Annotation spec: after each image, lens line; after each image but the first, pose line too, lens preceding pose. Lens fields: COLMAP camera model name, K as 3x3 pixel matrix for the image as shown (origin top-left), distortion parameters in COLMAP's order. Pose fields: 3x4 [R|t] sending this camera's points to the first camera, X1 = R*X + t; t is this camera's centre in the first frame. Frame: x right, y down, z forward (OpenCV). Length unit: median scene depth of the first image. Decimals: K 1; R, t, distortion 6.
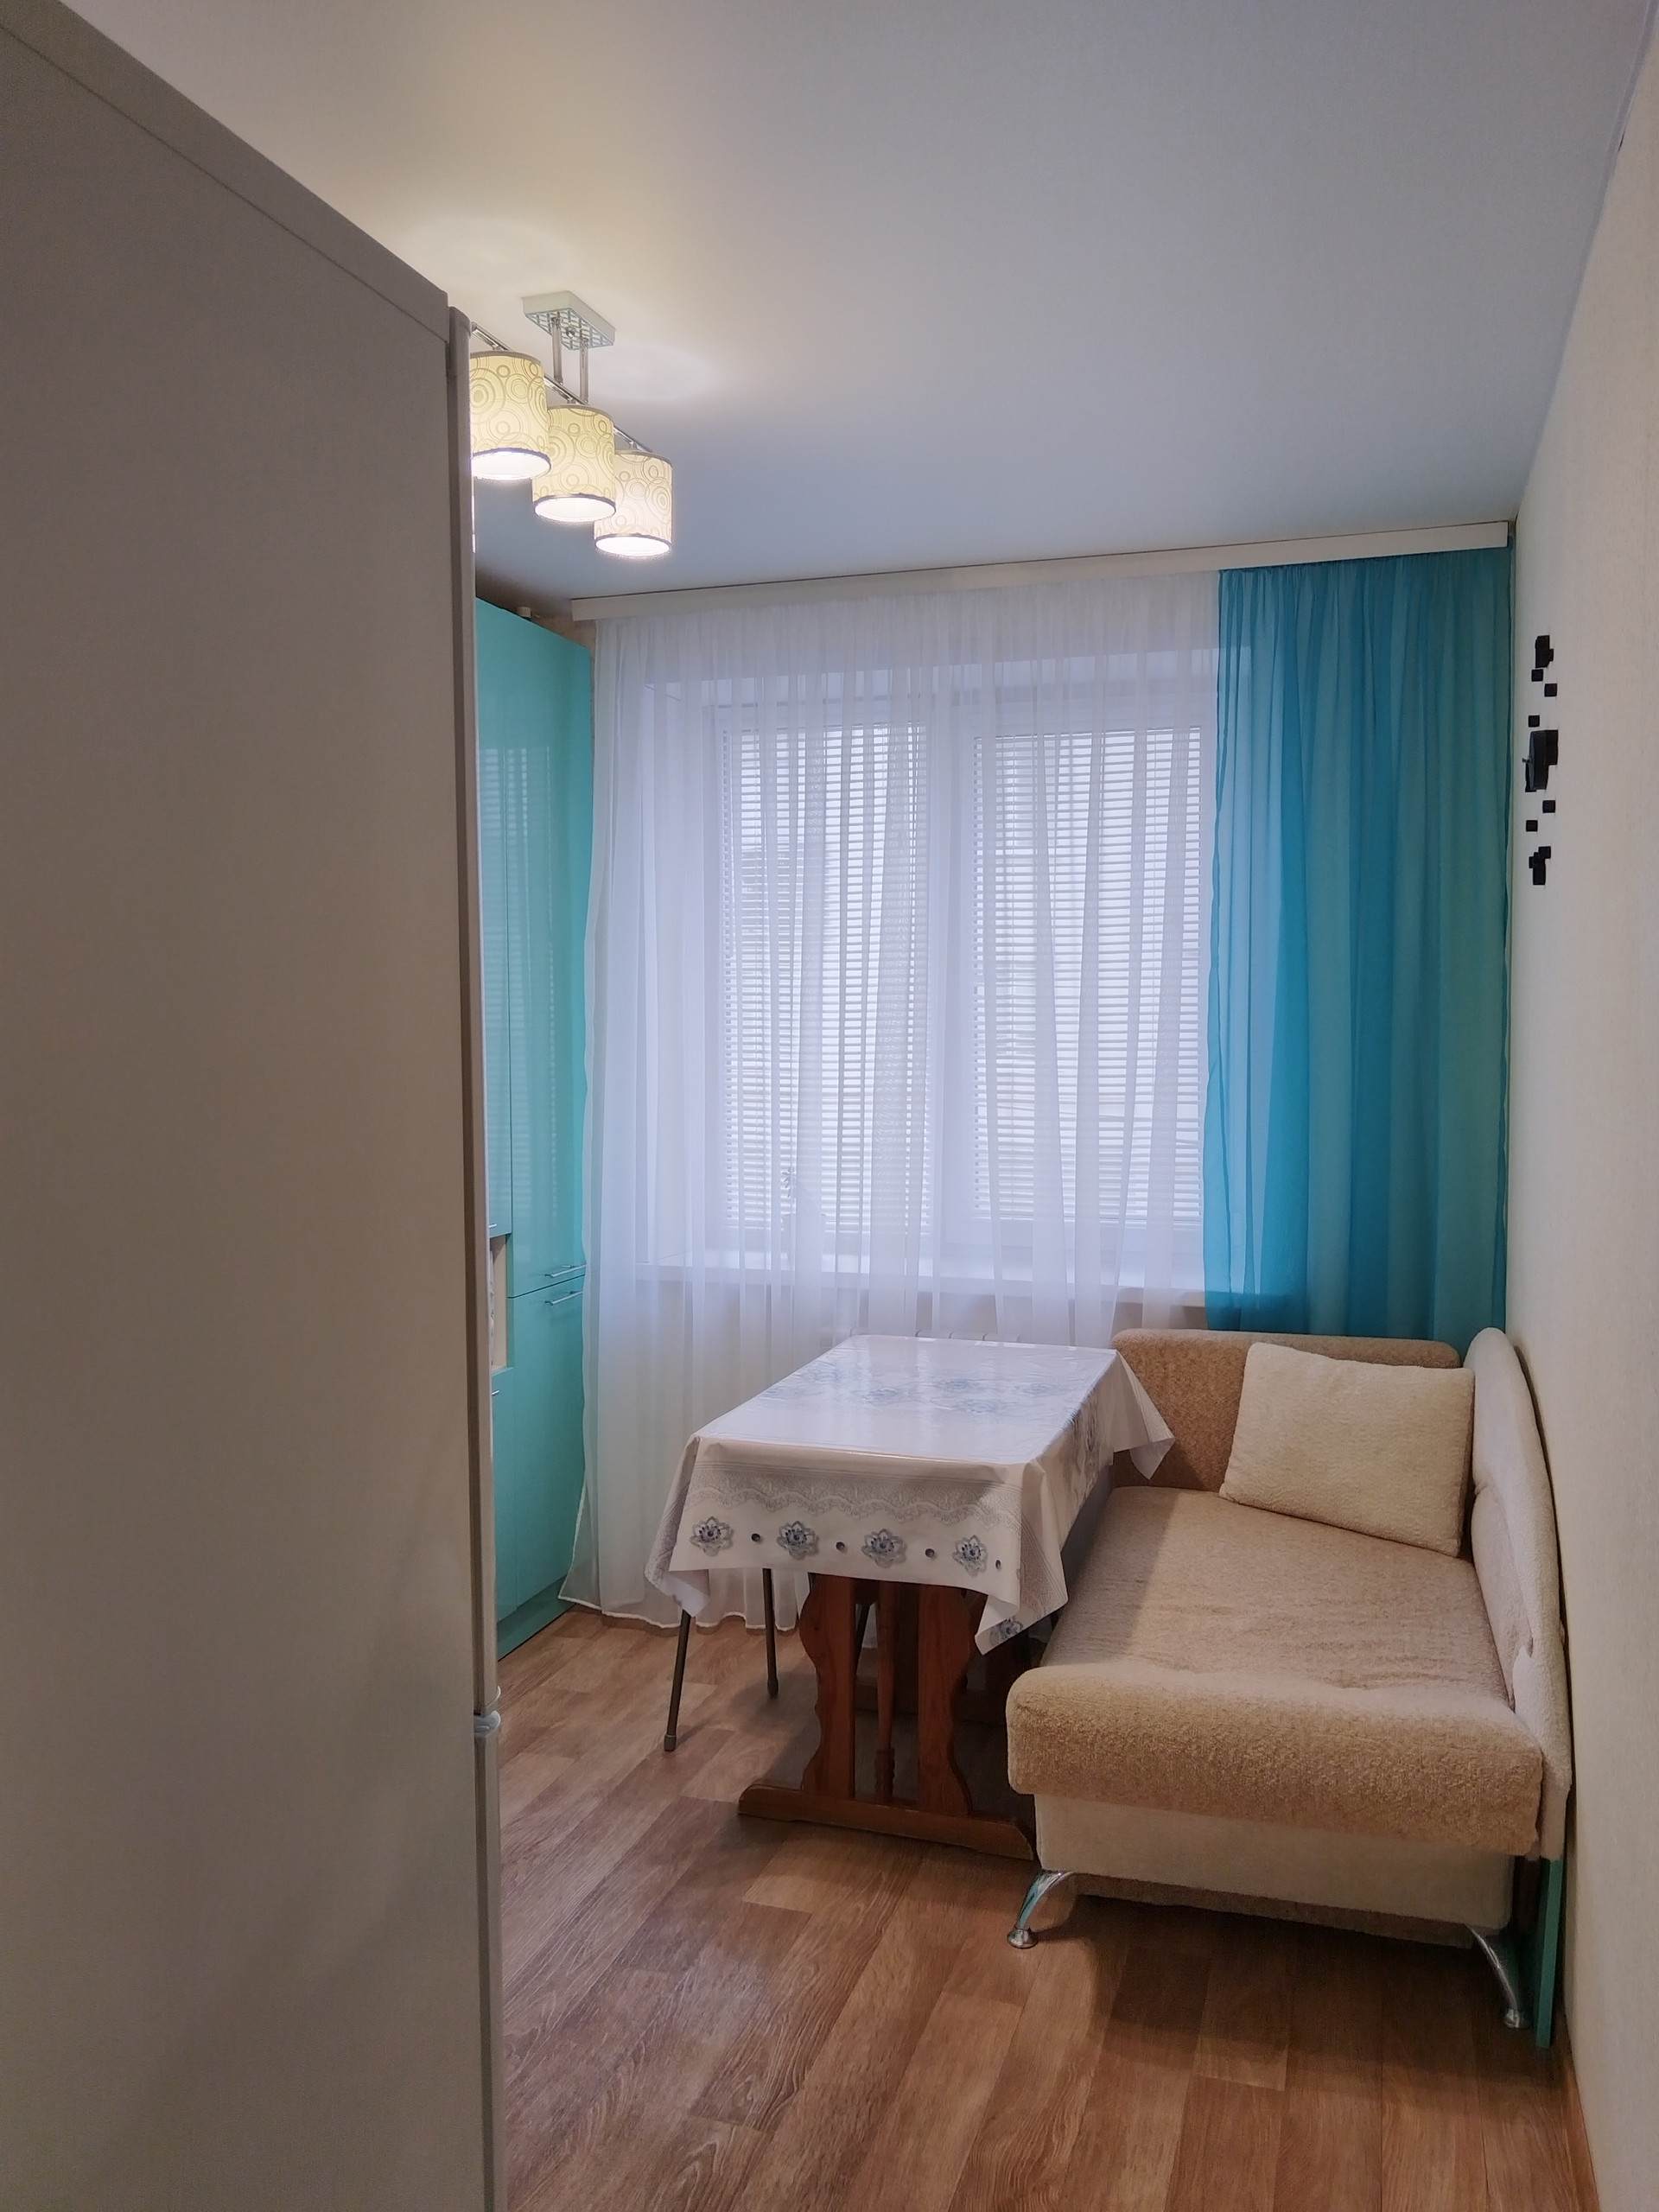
lens RADIAL K [[1761.5, 0, 828.7], [0, 1761.5, 1107.7], [0, 0, 1]] dist [0.004893, 0.004173]
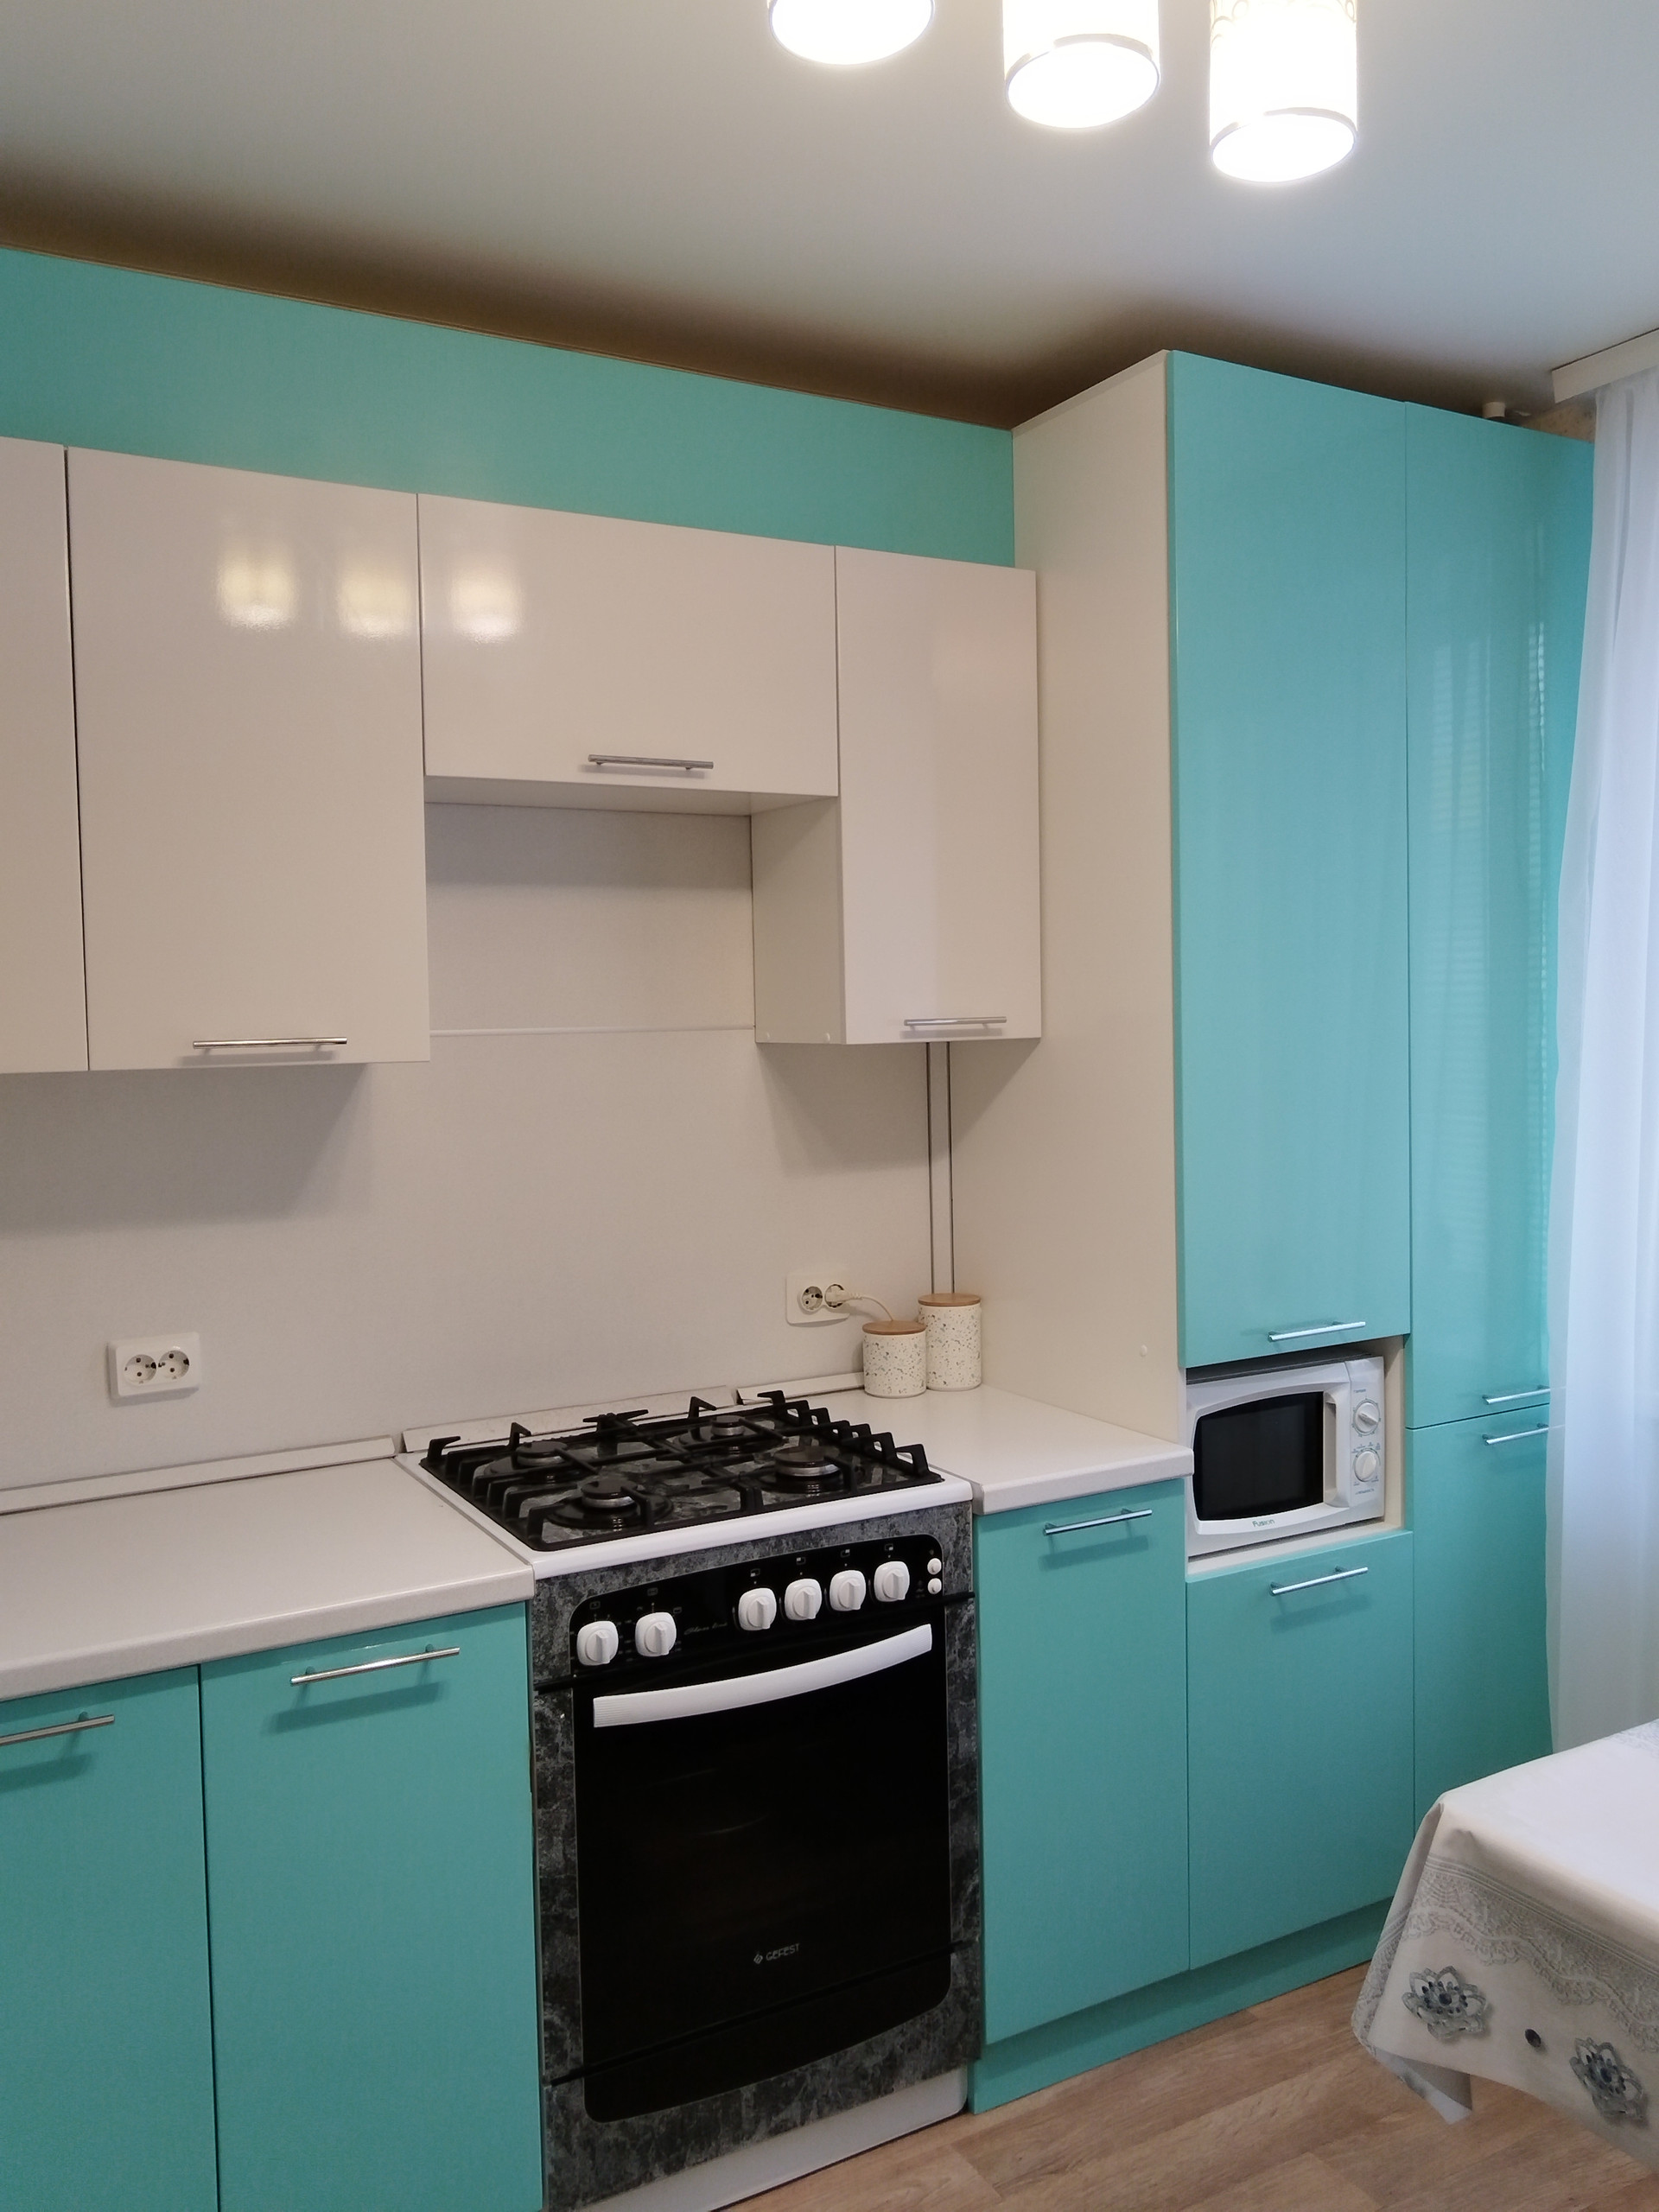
lens RADIAL K [[1761.5, 0, 830.9], [0, 1761.5, 1106.2], [0, 0, 1]] dist [0.004893, 0.004173]
pose [[0.741699, 0.024515, -0.670285, 0.144693], [-0.017306, 0.999699, 0.017413, -0.032530], [0.670510, -0.001315, 0.741899, 0.481979]]
